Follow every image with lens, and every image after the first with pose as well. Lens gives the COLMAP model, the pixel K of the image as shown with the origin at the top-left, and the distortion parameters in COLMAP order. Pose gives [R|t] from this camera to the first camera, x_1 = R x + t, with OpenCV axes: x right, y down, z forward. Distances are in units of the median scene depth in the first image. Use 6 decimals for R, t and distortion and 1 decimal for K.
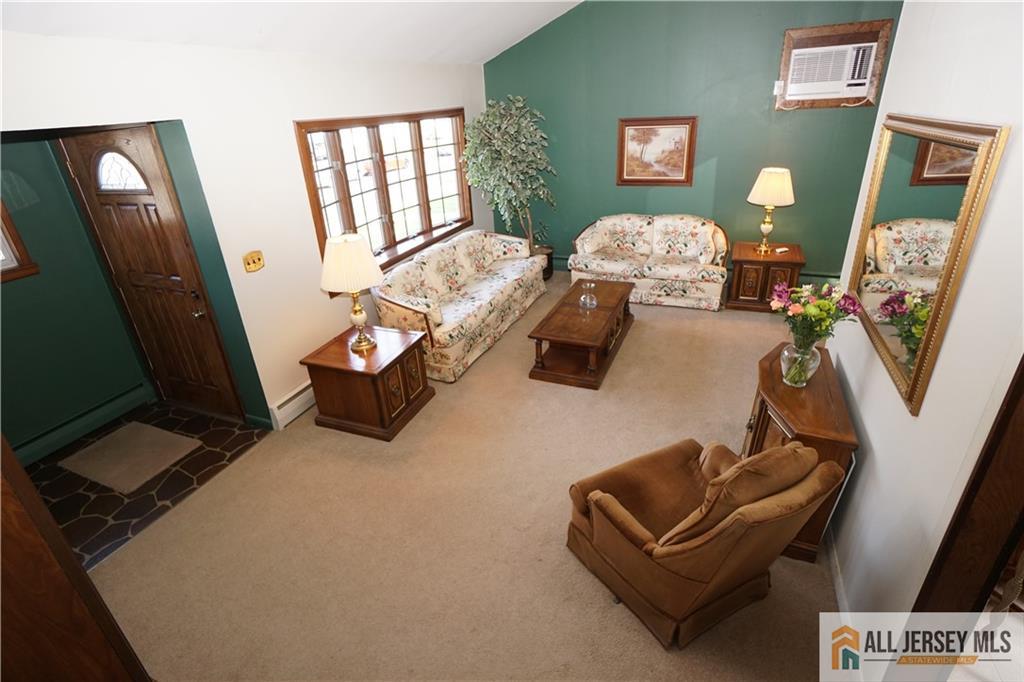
lens RADIAL K [[512.3, 0, 505.8], [0, 512.3, 335.6], [0, 0, 1]] dist [-0.004234, -0.000249]
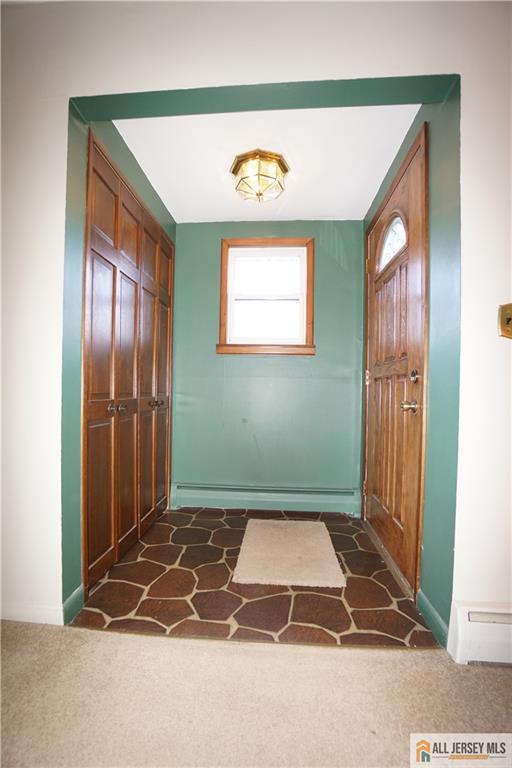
lens RADIAL K [[338.9, 0, 251.1], [0, 338.9, 387.9], [0, 0, 1]] dist [-0.040556, 0.006885]
pose [[0.312165, 0.052735, -0.948563, -0.238946], [-0.433576, 0.896320, -0.092856, 0.072520], [0.845319, 0.440261, 0.302665, 0.676244]]
